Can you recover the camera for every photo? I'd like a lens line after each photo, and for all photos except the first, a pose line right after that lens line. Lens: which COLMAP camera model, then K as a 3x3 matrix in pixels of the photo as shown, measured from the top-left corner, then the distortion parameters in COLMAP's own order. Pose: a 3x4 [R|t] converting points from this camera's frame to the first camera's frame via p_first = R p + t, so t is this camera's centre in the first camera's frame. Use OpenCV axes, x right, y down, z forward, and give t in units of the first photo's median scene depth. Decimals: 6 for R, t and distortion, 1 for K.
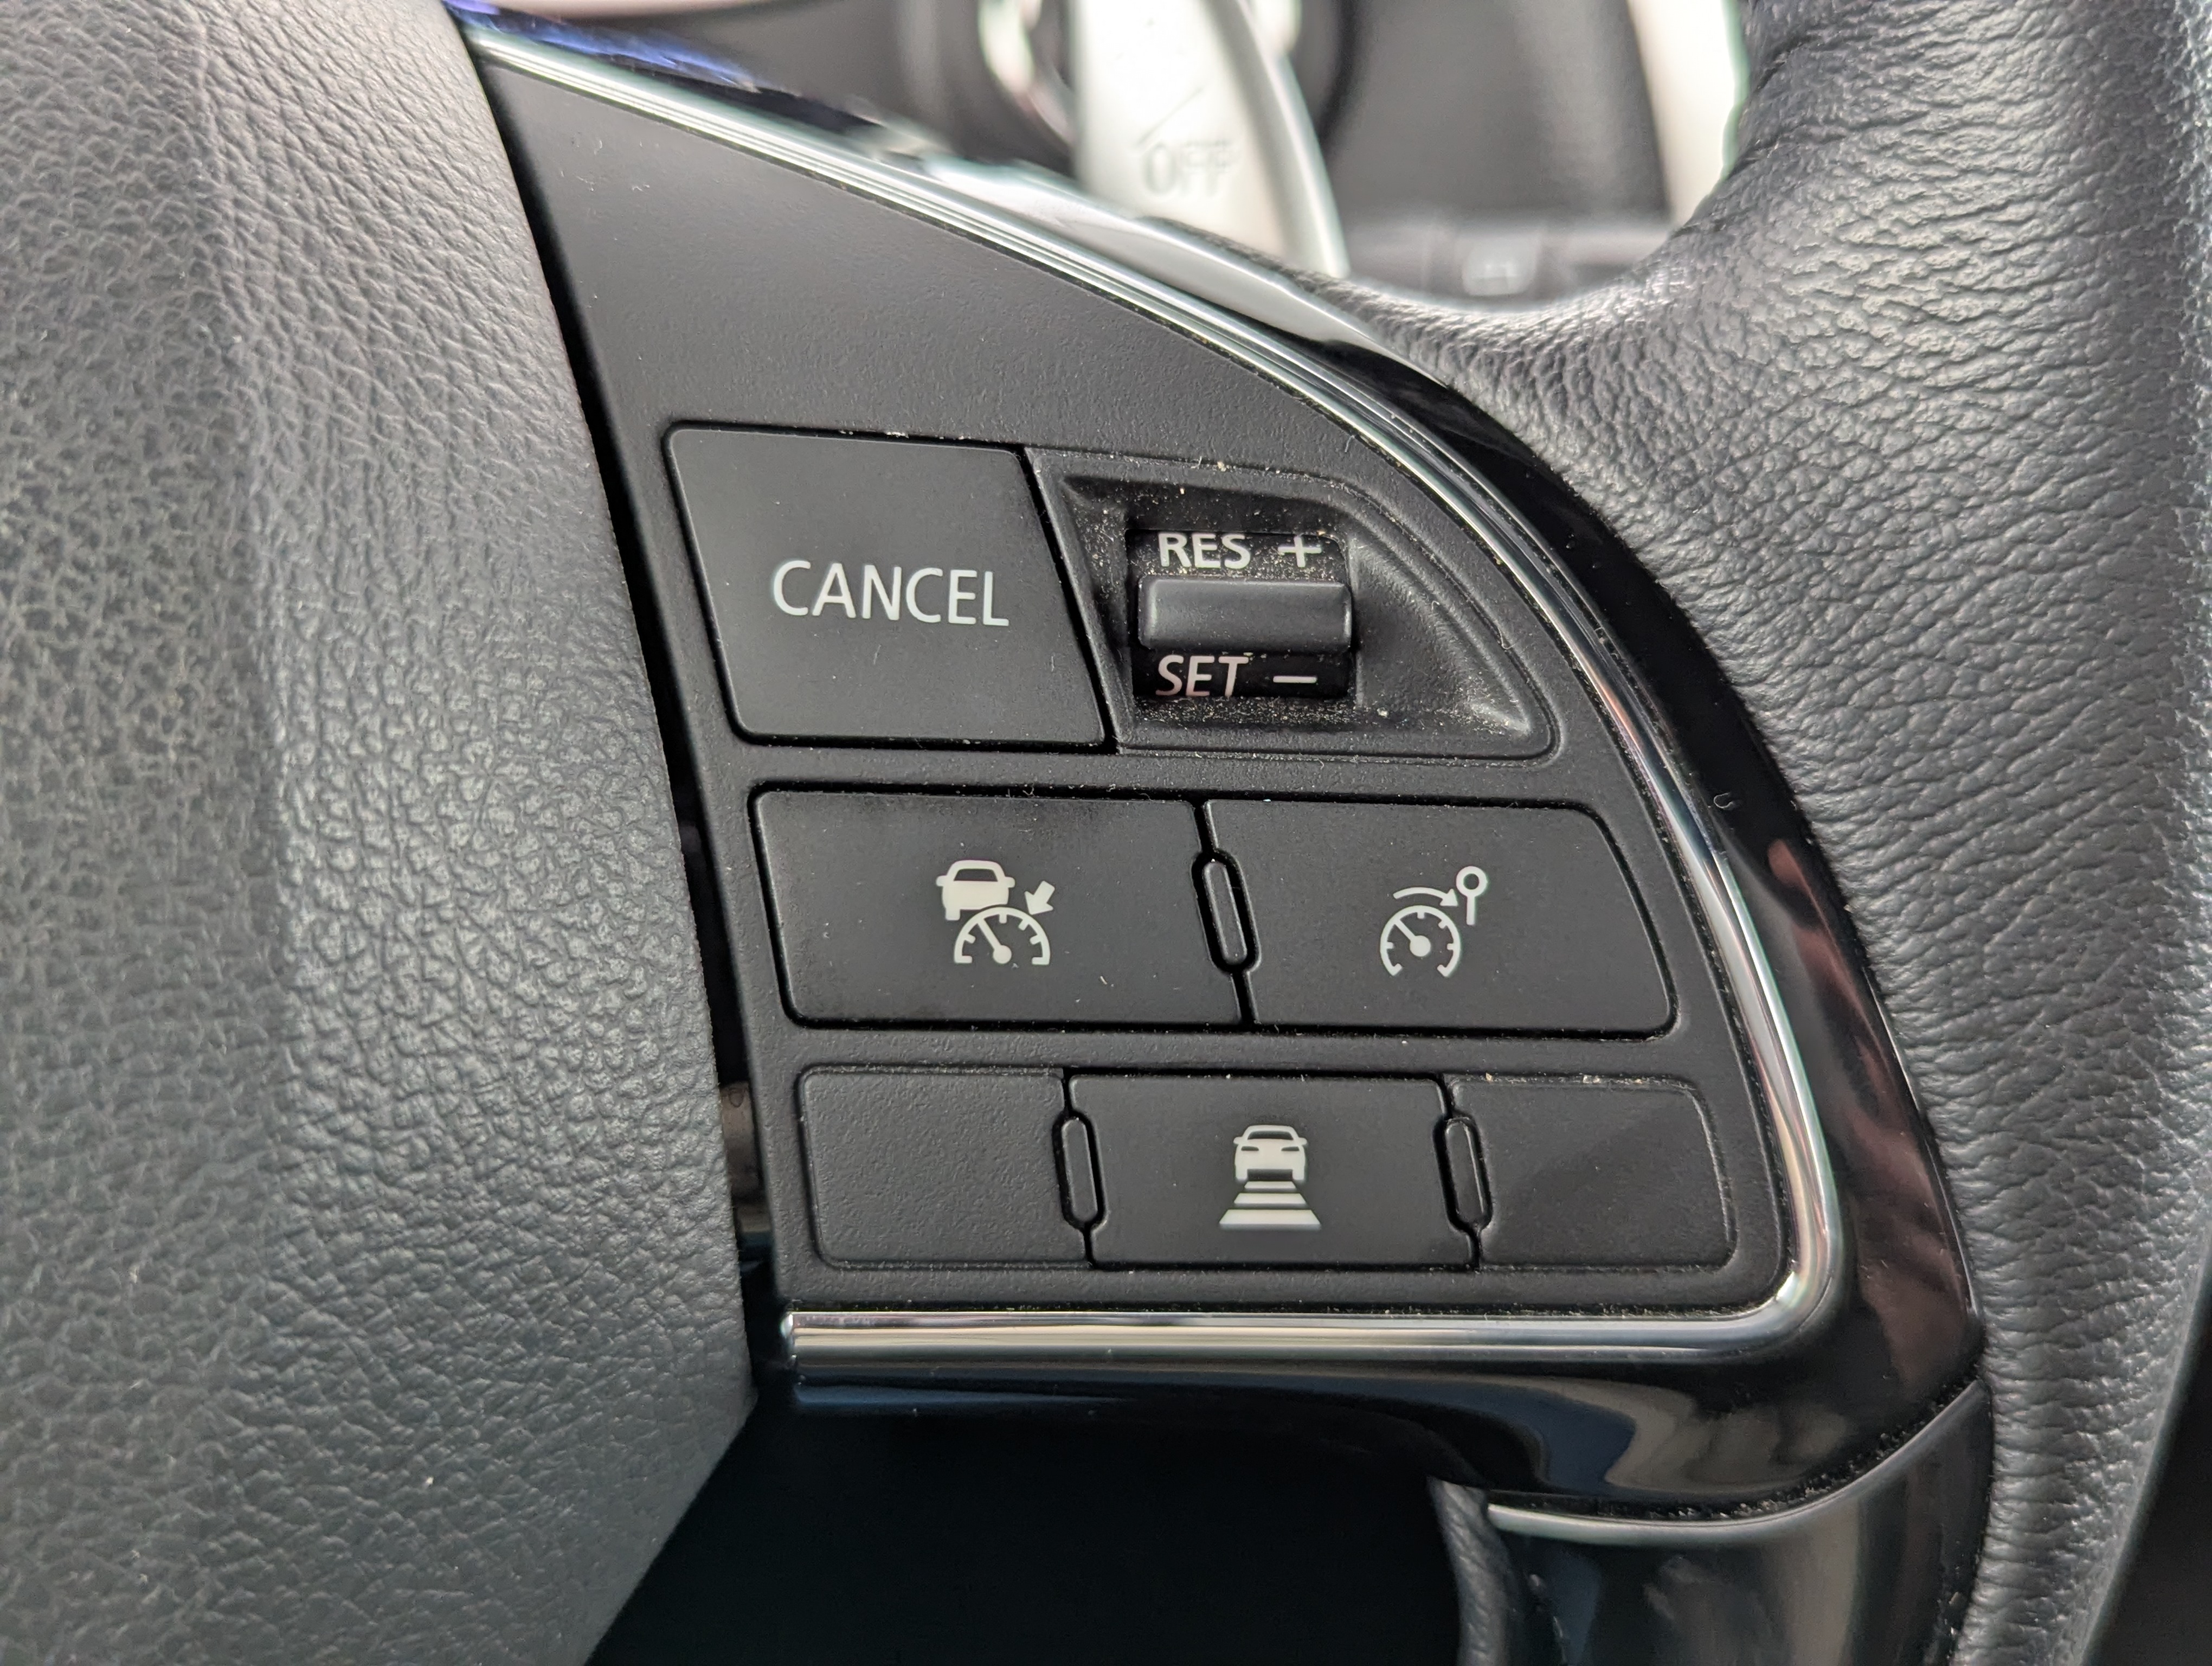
lens RADIAL K [[2159.1, 0, 1099.3], [0, 2159.1, 833.4], [0, 0, 1]] dist [0.027183, 0.000000]
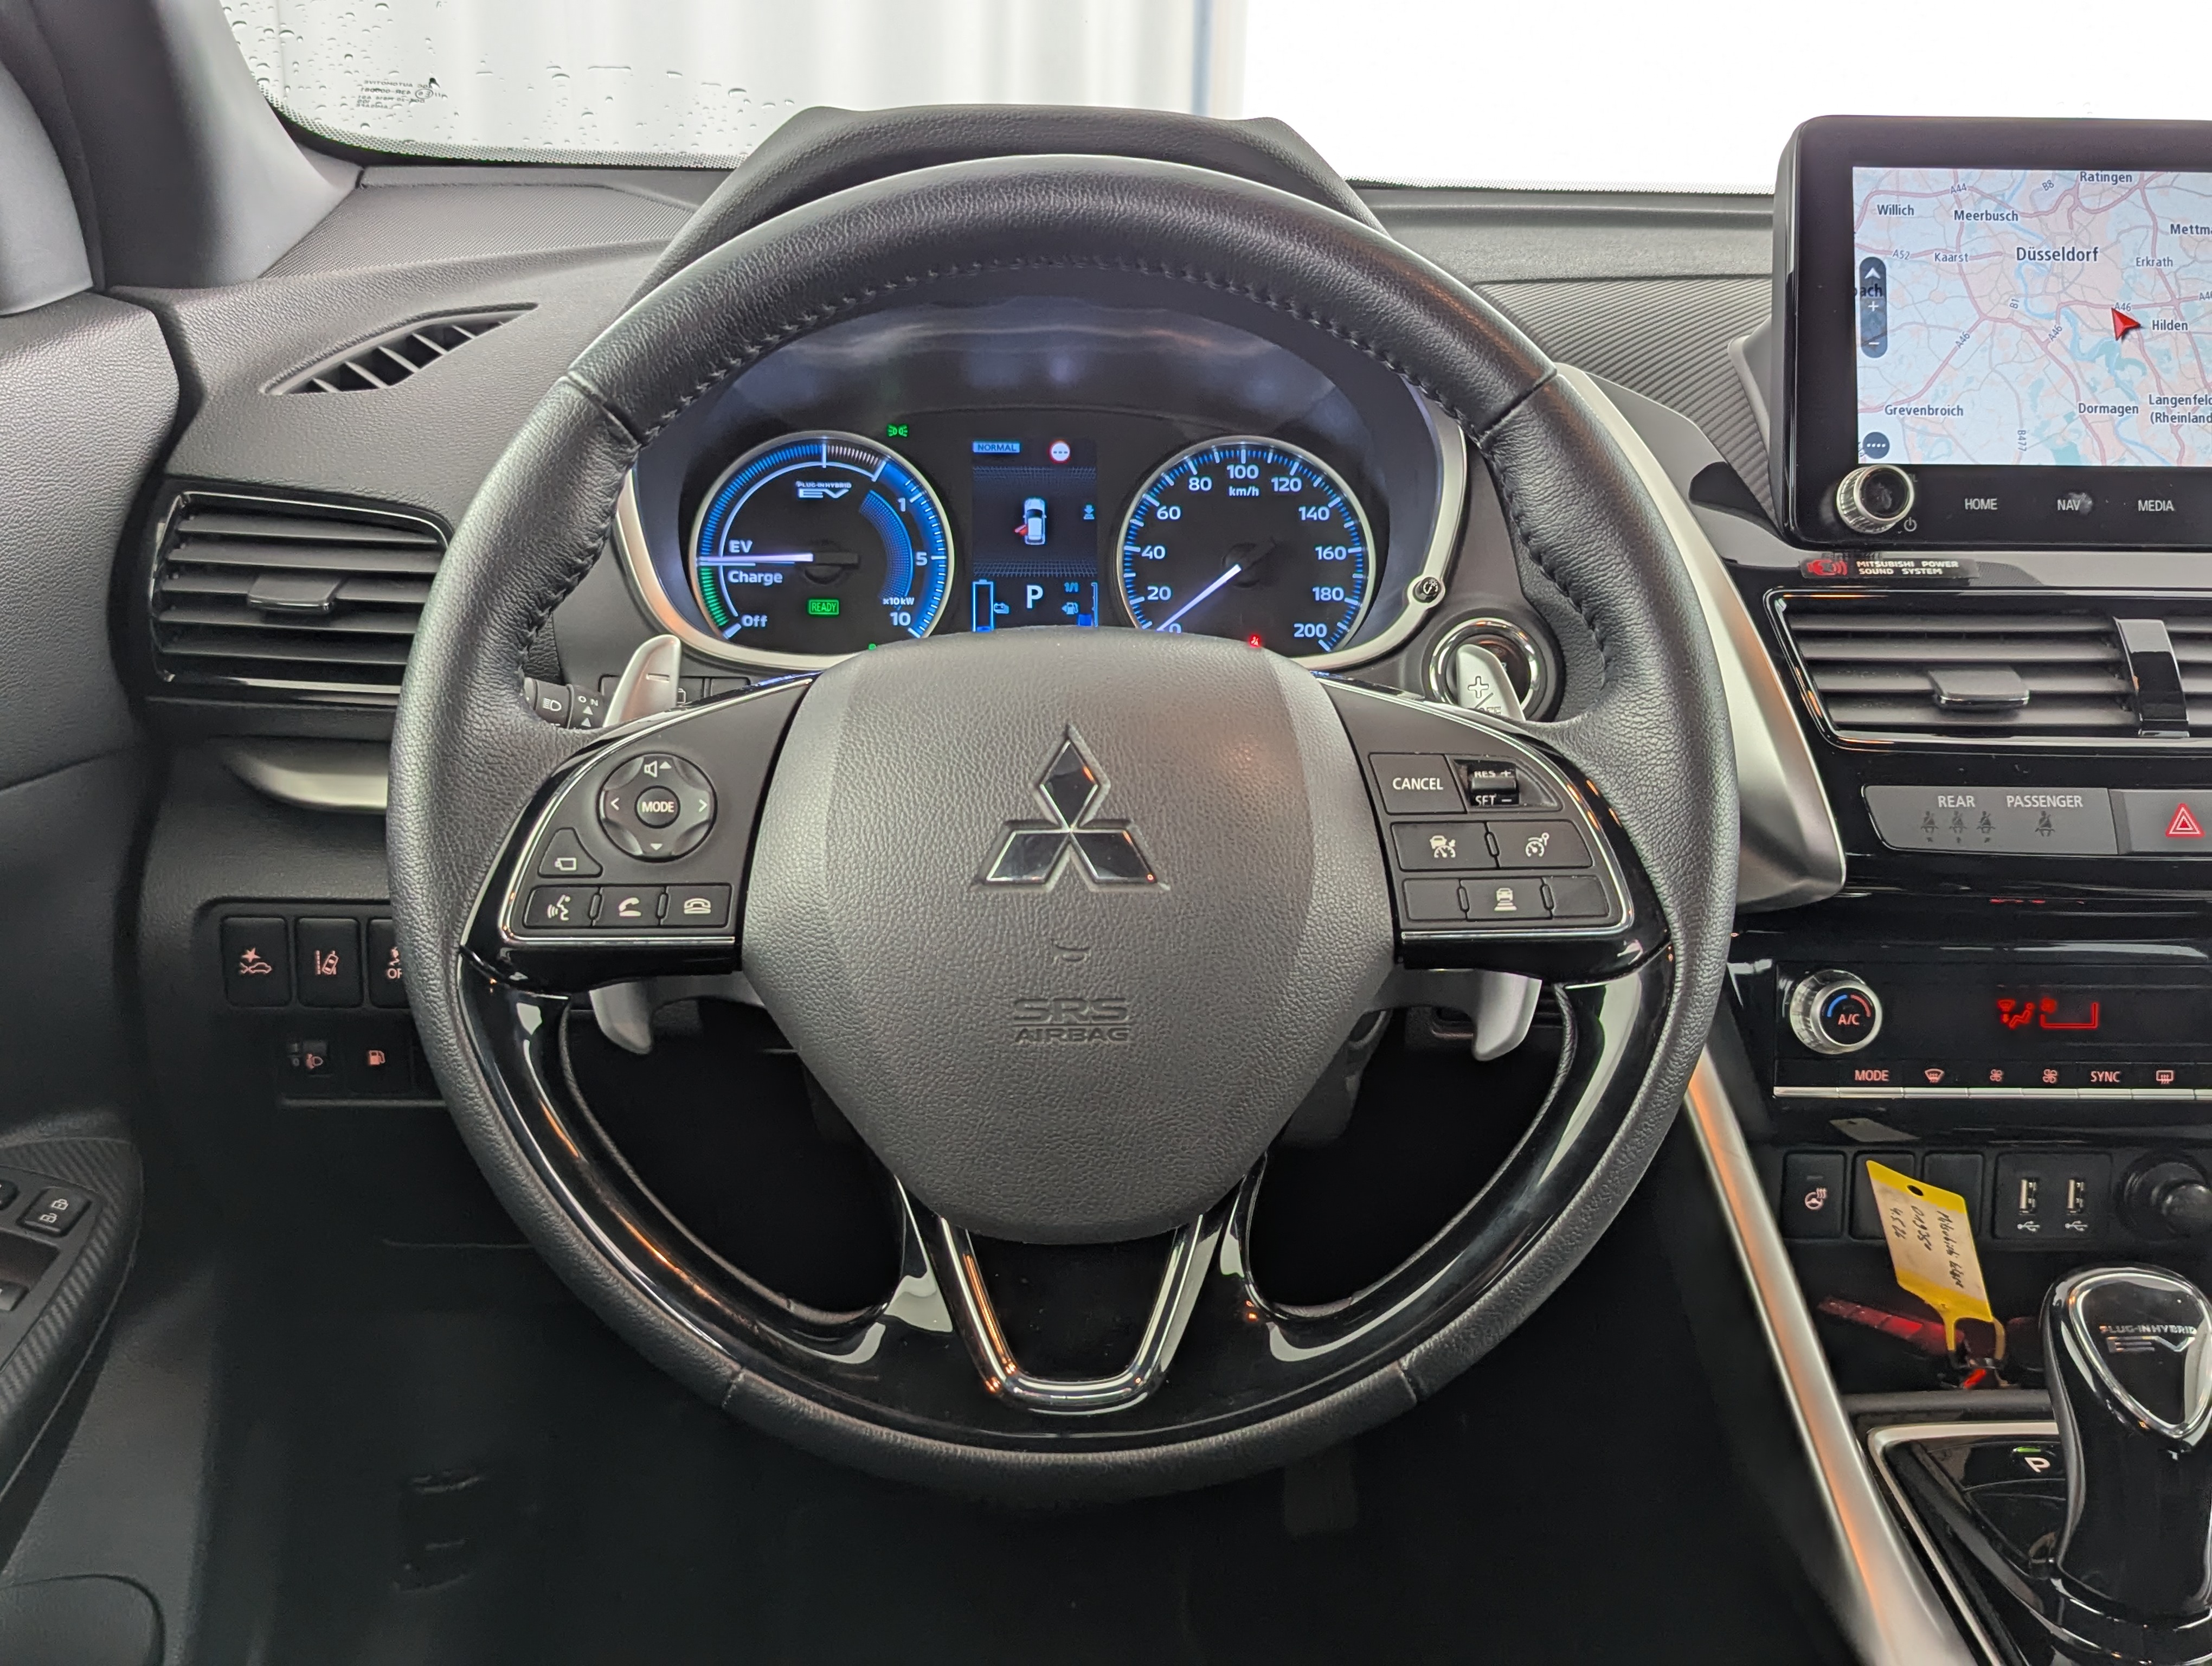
lens RADIAL K [[2159.1, 0, 1099.3], [0, 2159.1, 819.7], [0, 0, 1]] dist [0.027183, 0.000000]
pose [[0.979895, -0.056804, -0.191257, 0.122102], [0.006411, 0.967083, -0.254381, 1.169338], [0.199411, 0.248040, 0.948004, -3.636801]]
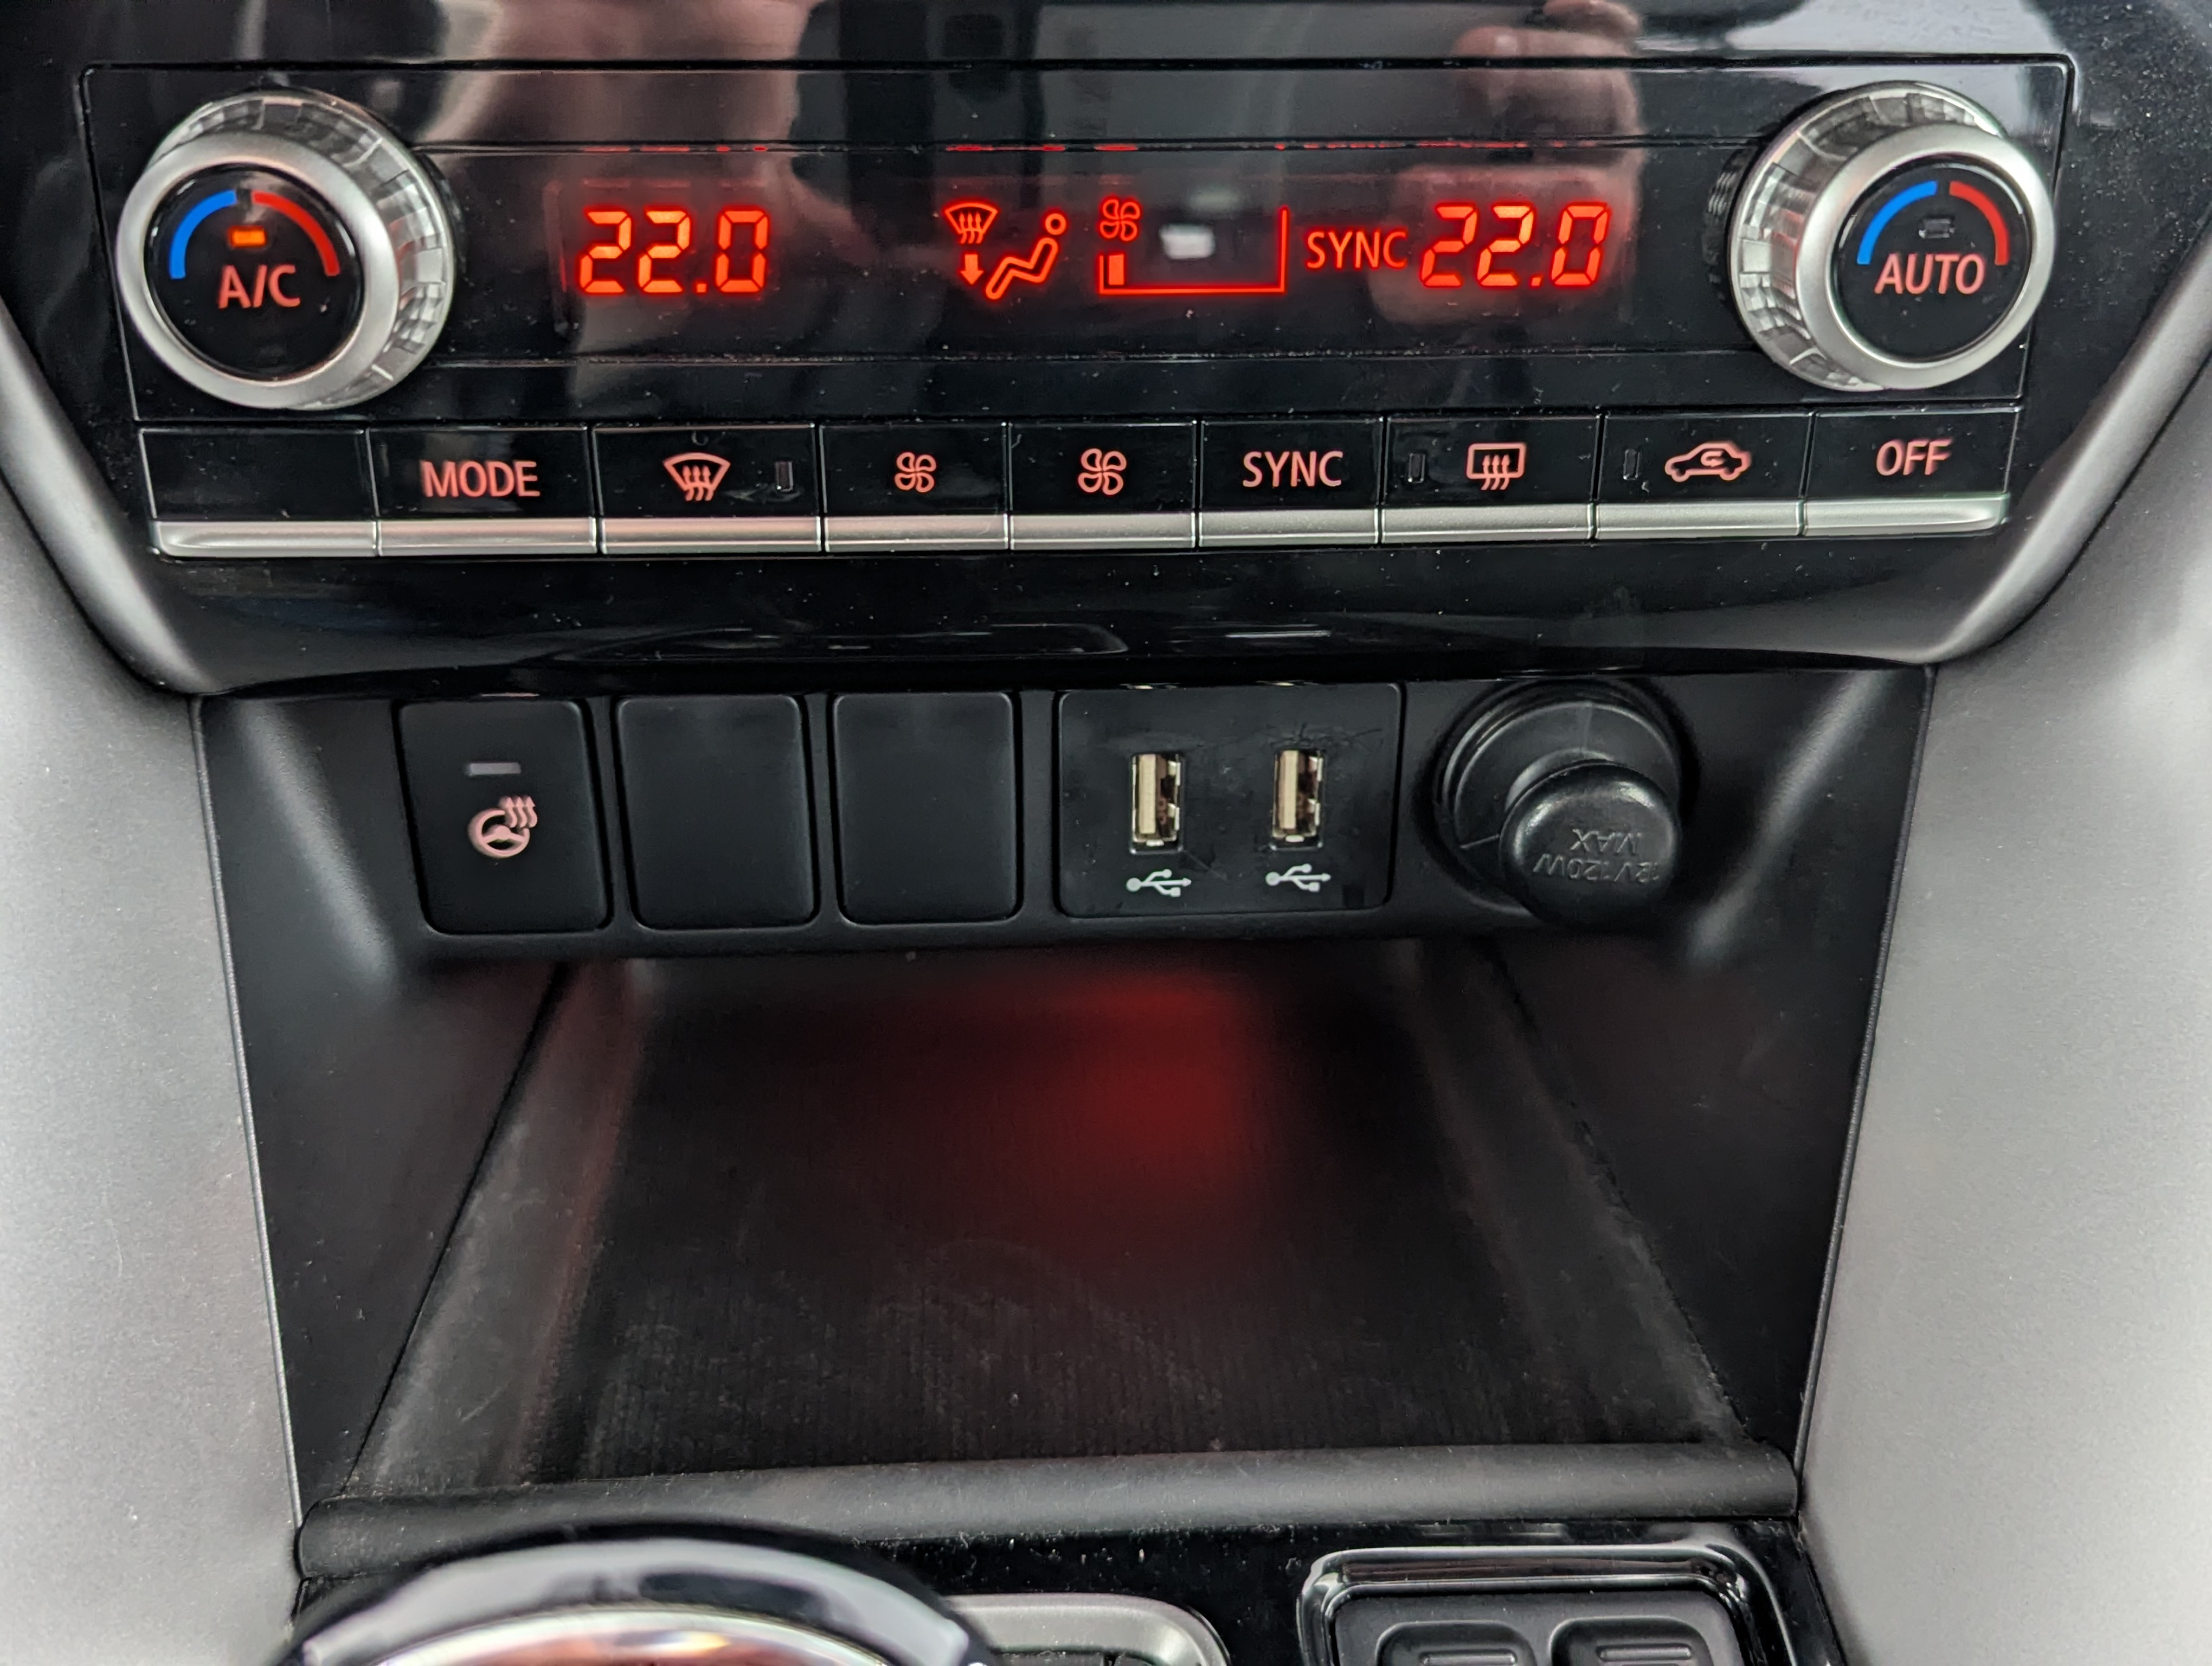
lens RADIAL K [[2159.1, 0, 1108.1], [0, 2159.1, 835.5], [0, 0, 1]] dist [0.027183, 0.000000]
pose [[0.980636, 0.001469, -0.195831, 1.892954], [0.020082, 0.993946, 0.108016, 0.432562], [0.194804, -0.109857, 0.974671, 1.131105]]
